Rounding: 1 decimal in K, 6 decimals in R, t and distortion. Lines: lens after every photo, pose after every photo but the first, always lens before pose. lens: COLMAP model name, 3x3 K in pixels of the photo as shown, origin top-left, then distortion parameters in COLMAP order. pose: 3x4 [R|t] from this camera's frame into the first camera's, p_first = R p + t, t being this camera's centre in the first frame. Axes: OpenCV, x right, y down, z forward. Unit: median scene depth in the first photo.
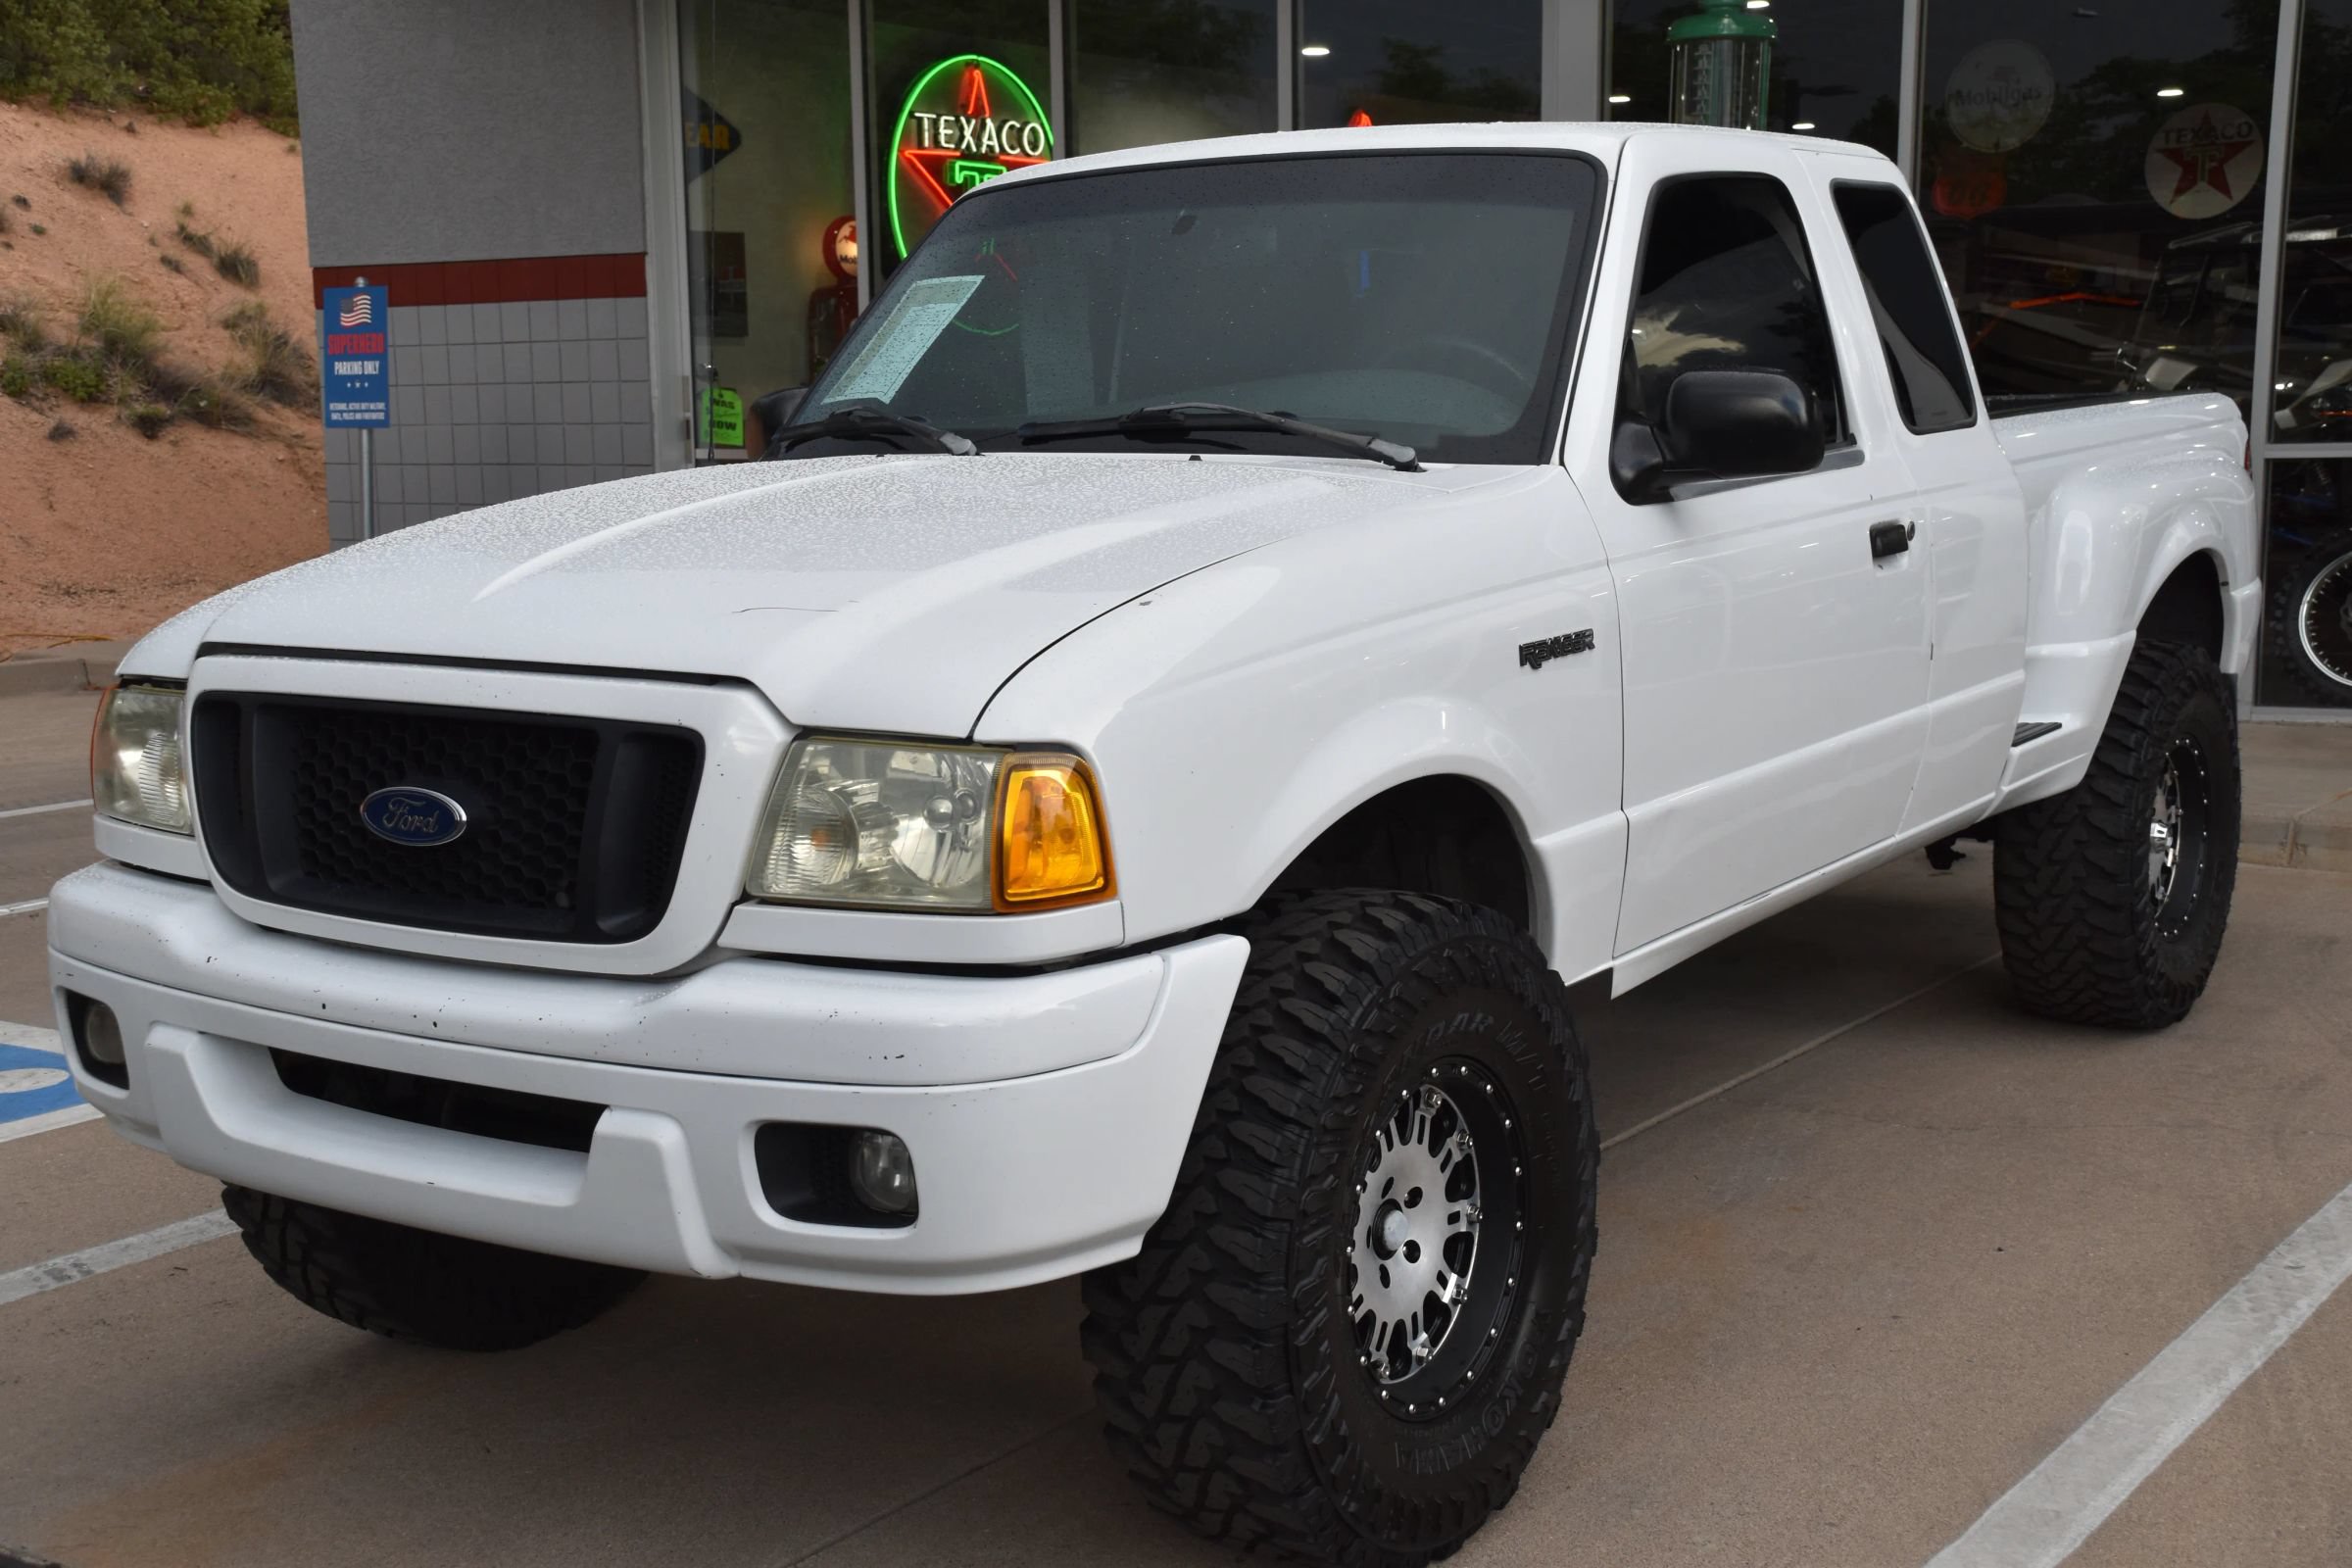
lens RADIAL K [[2822.4, 0, 1176.0], [0, 2822.4, 784.0], [0, 0, 1]] dist [0.023429, 0.644794]
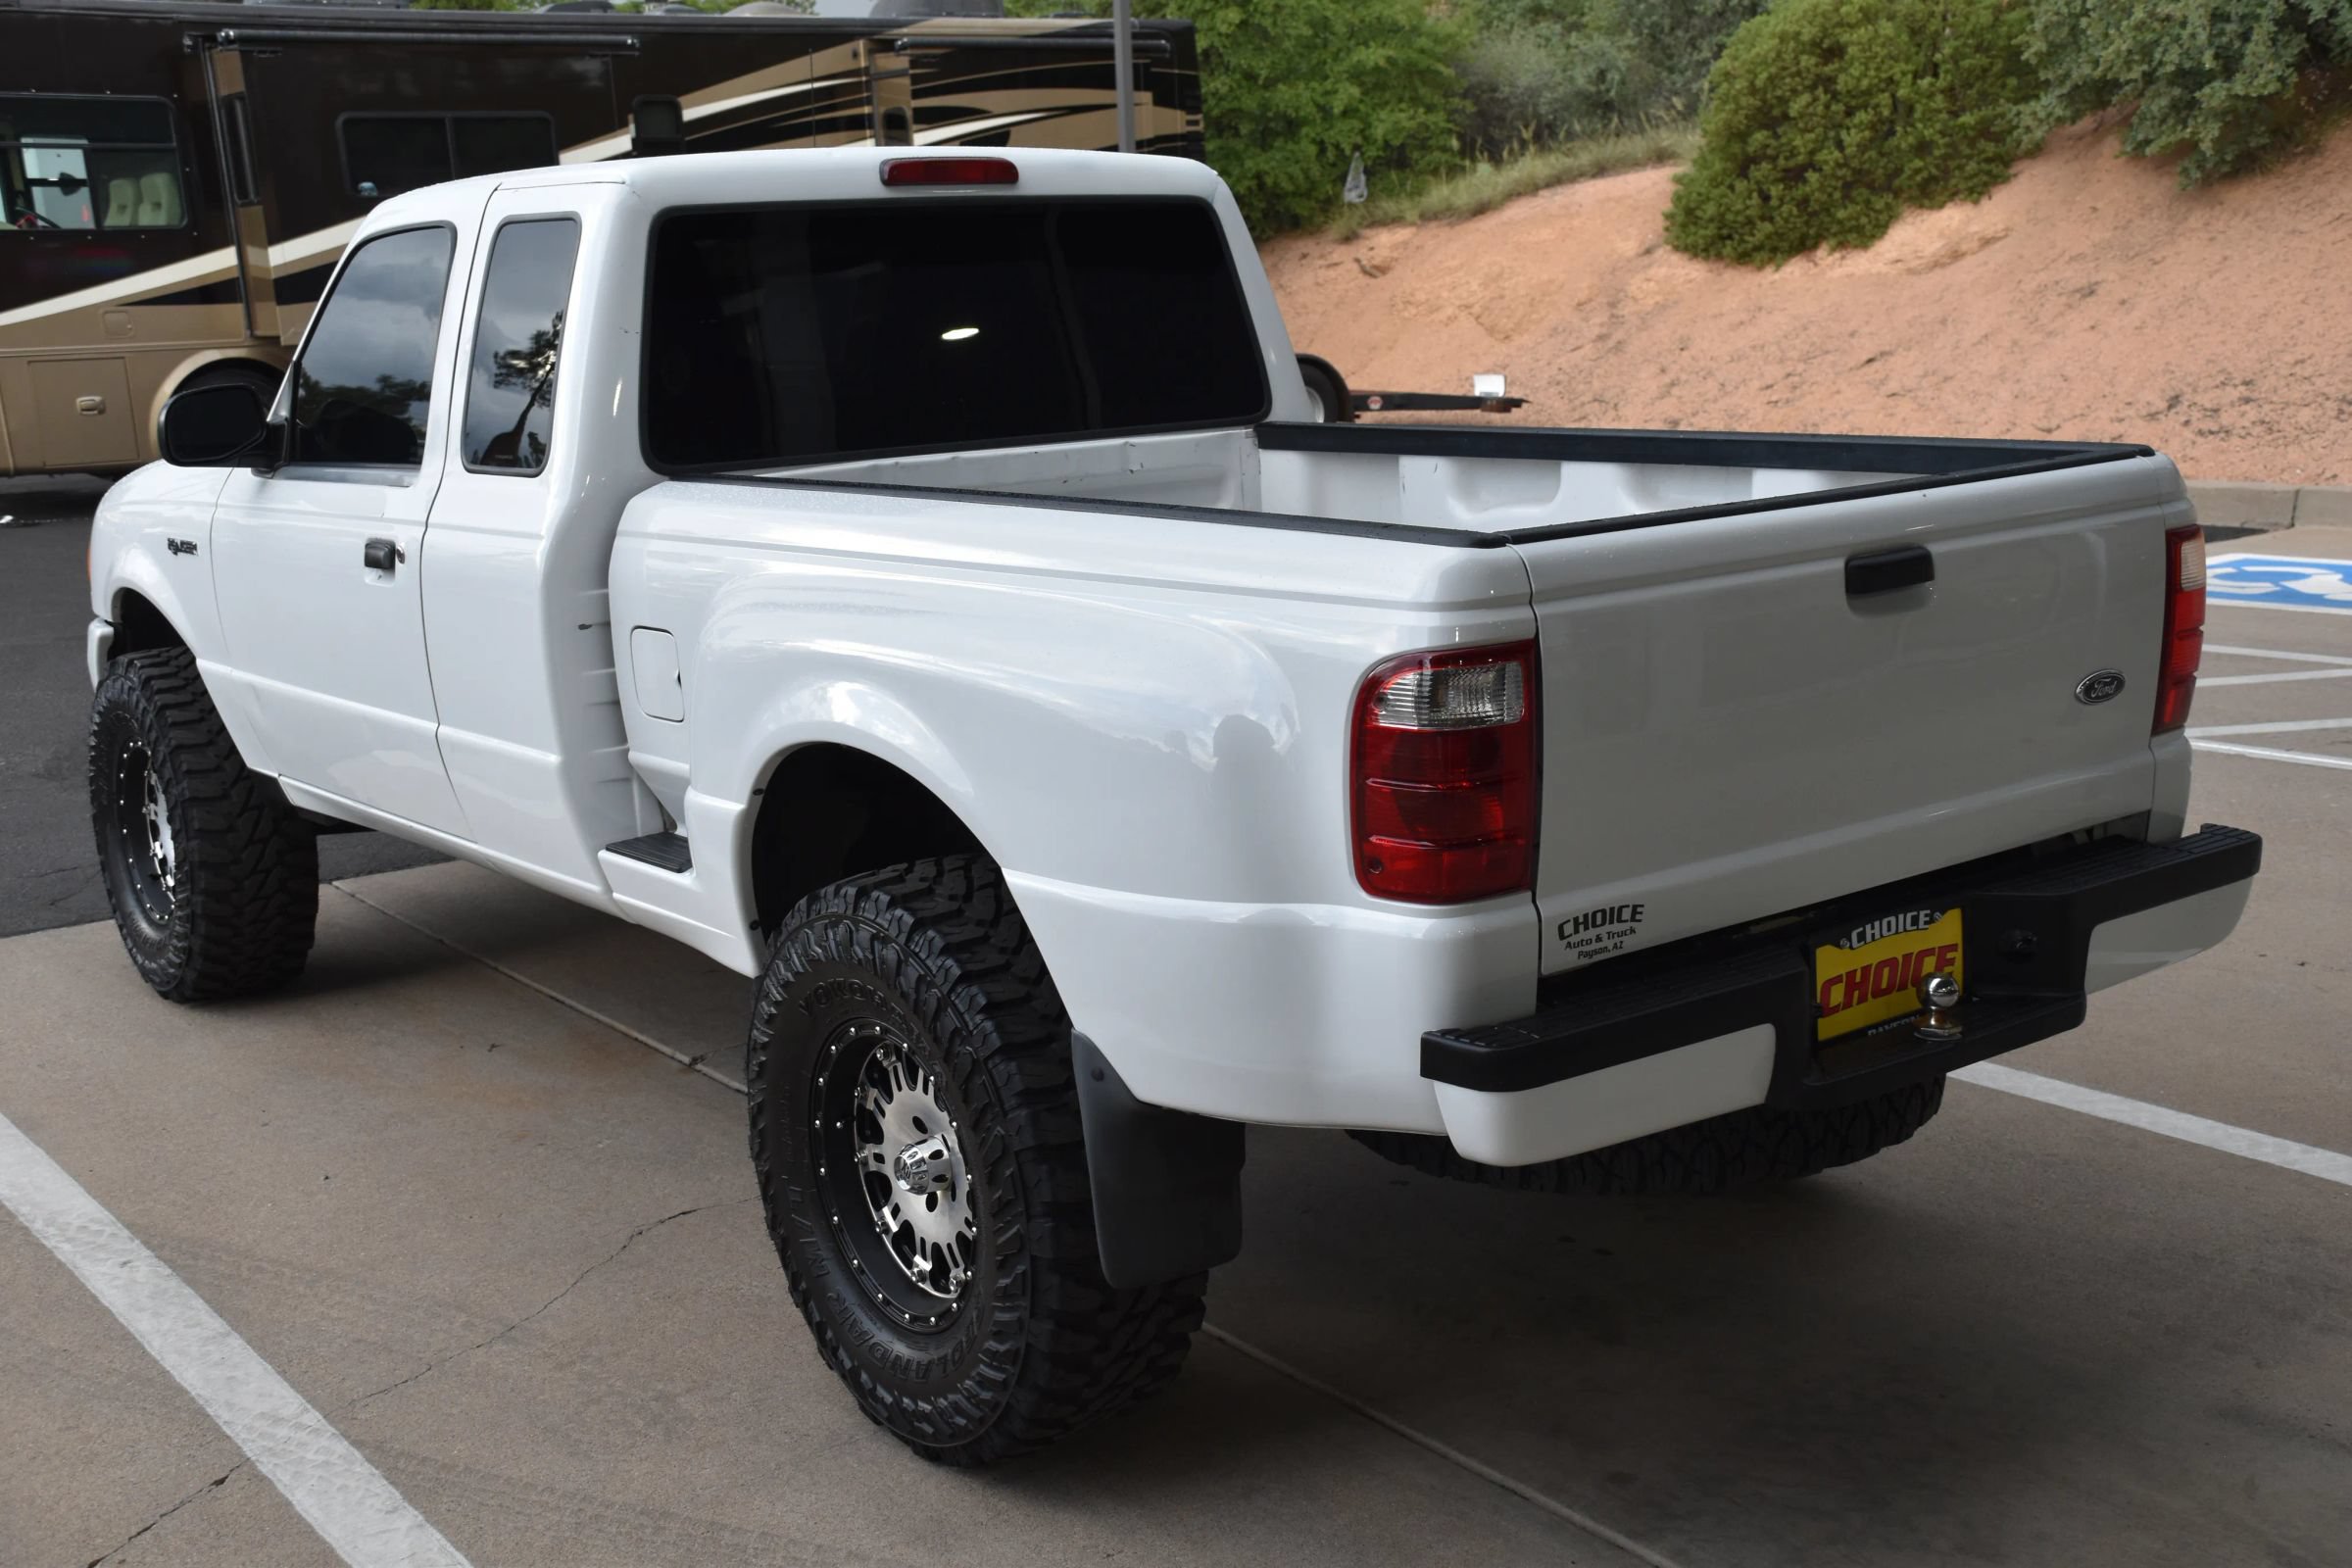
lens RADIAL K [[2479.5, 0, 1131.3], [0, 2479.5, 810.4], [0, 0, 1]] dist [0.091020, 0.026440]
pose [[-0.306311, 0.240754, -0.920984, 1.427692], [-0.092955, 0.955301, 0.280640, -0.385317], [0.947382, 0.171573, -0.270240, 2.047890]]
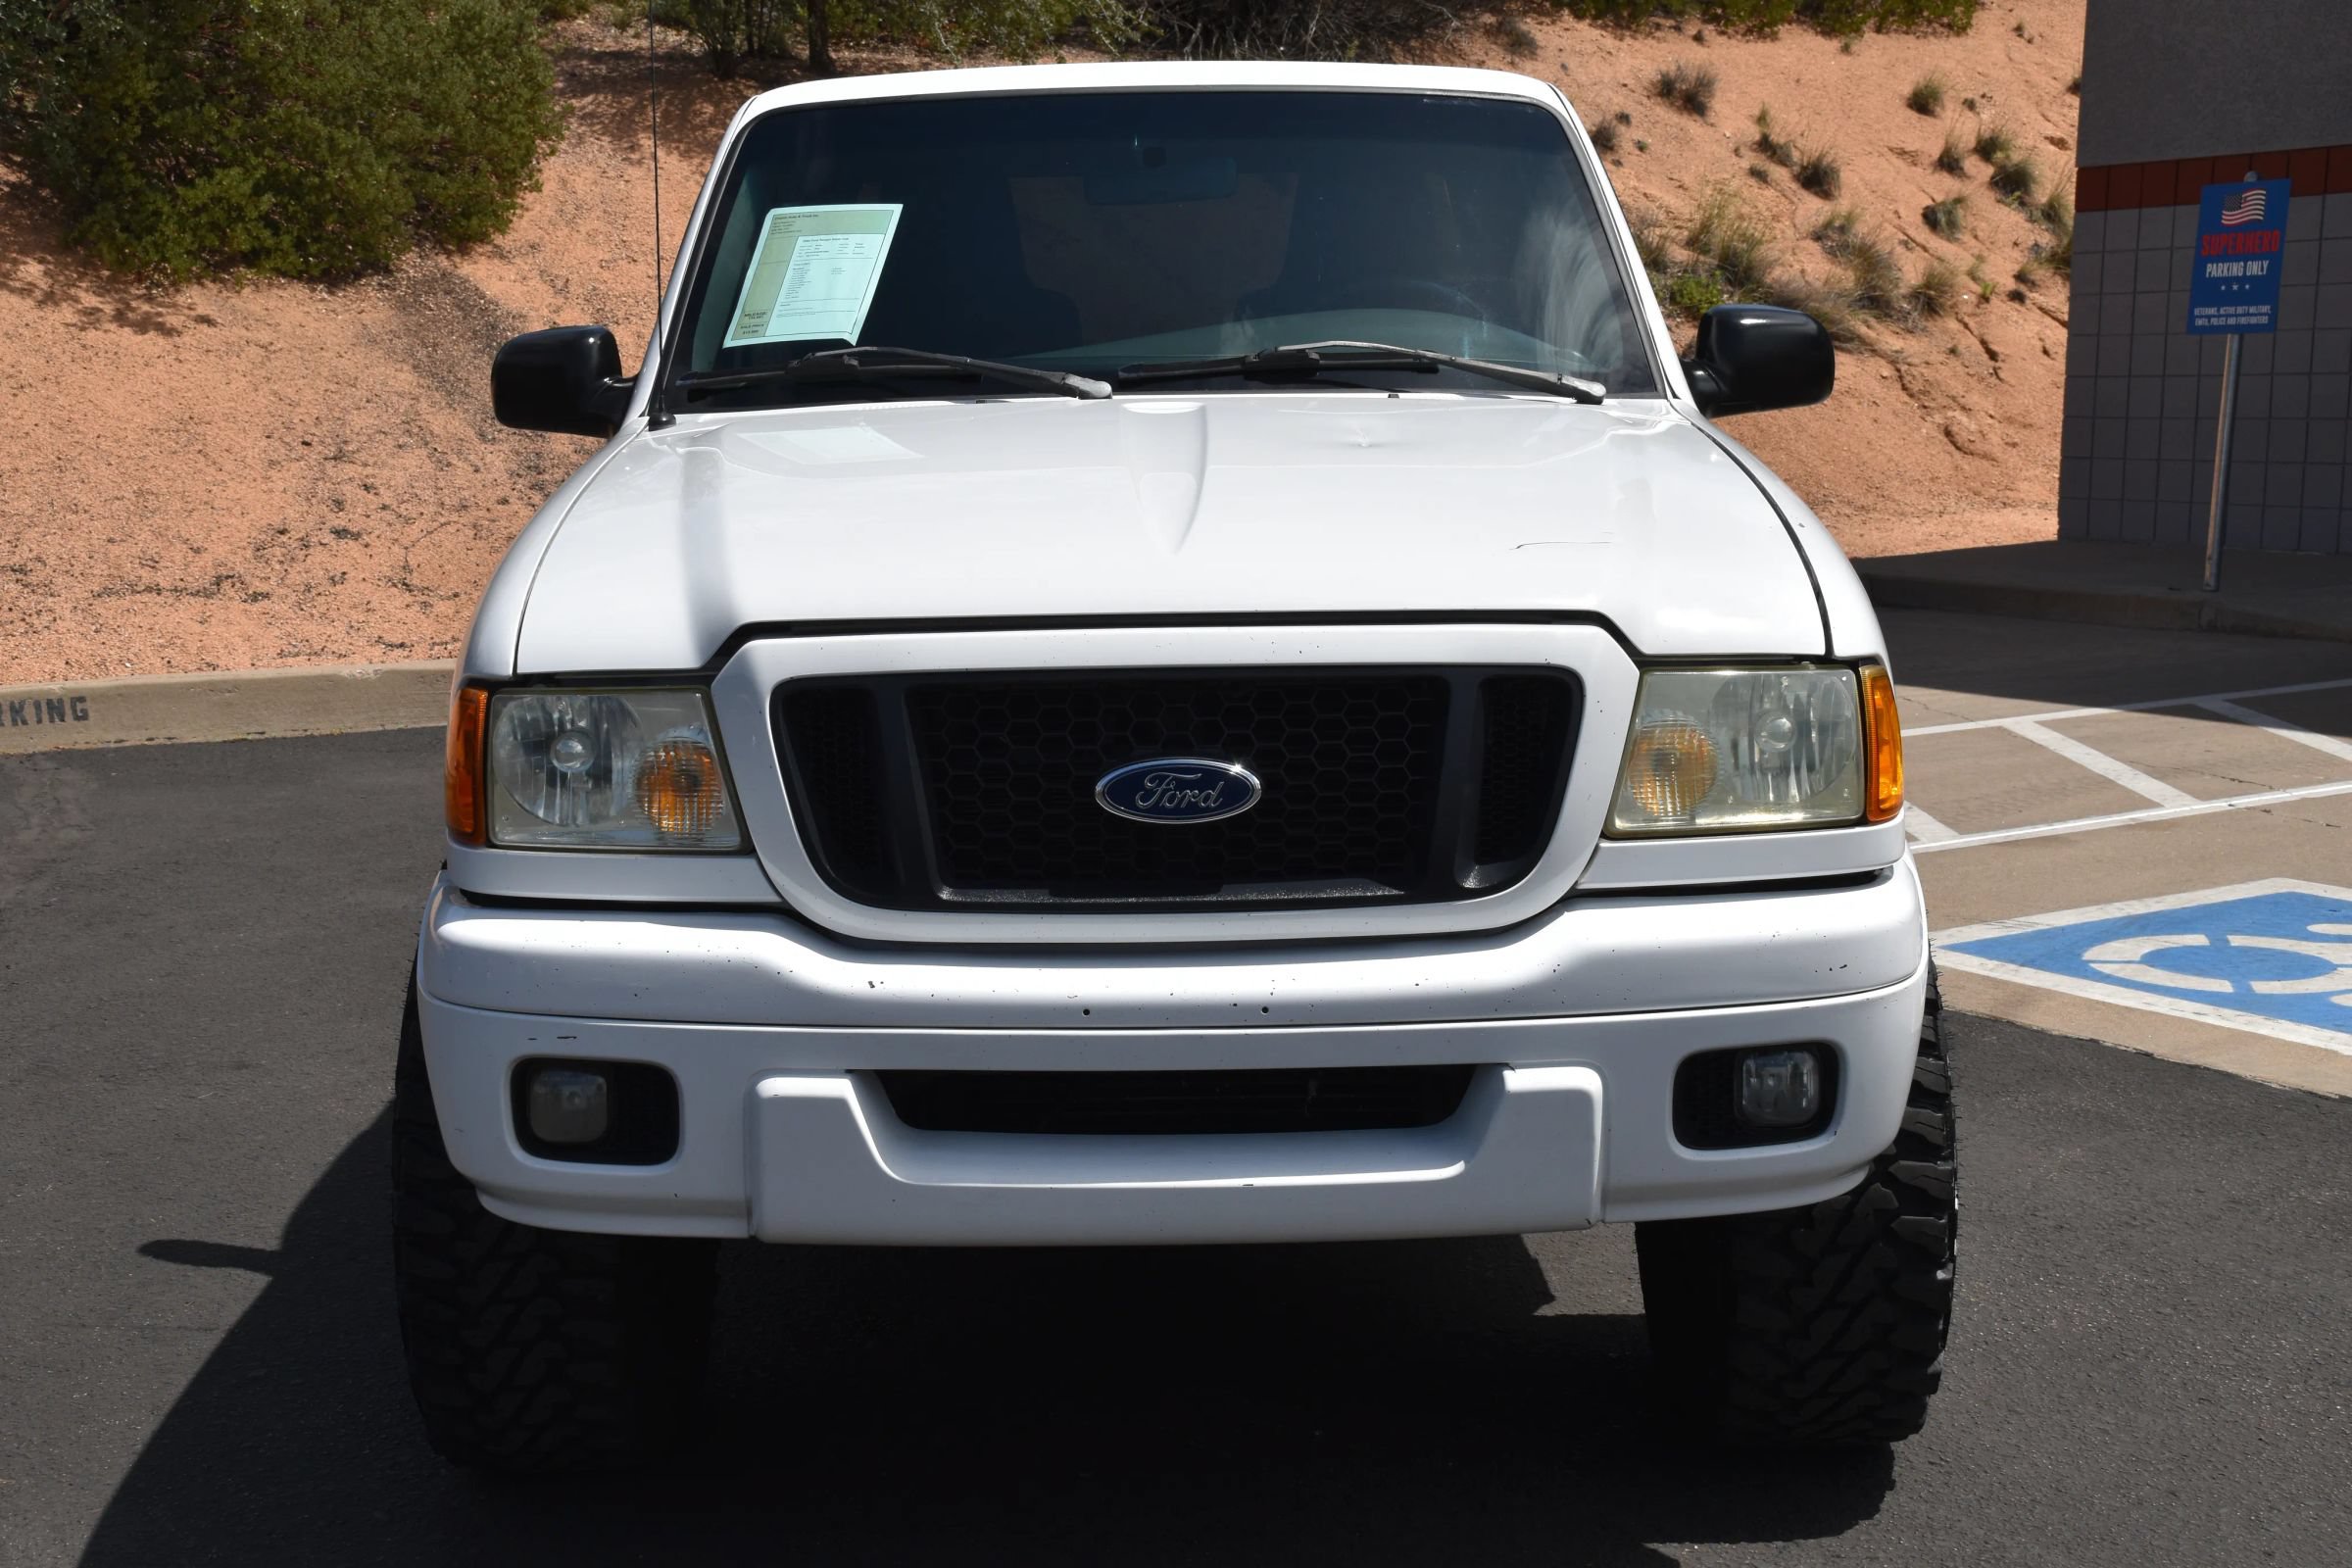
lens RADIAL K [[3022.4, 0, 1288.6], [0, 3022.4, 791.3], [0, 0, 1]] dist [0.267947, -0.008413]
pose [[0.827224, -0.085530, 0.555324, -0.710977], [0.083724, 0.996076, 0.028695, -0.012311], [-0.555599, 0.022757, 0.831139, 0.158350]]
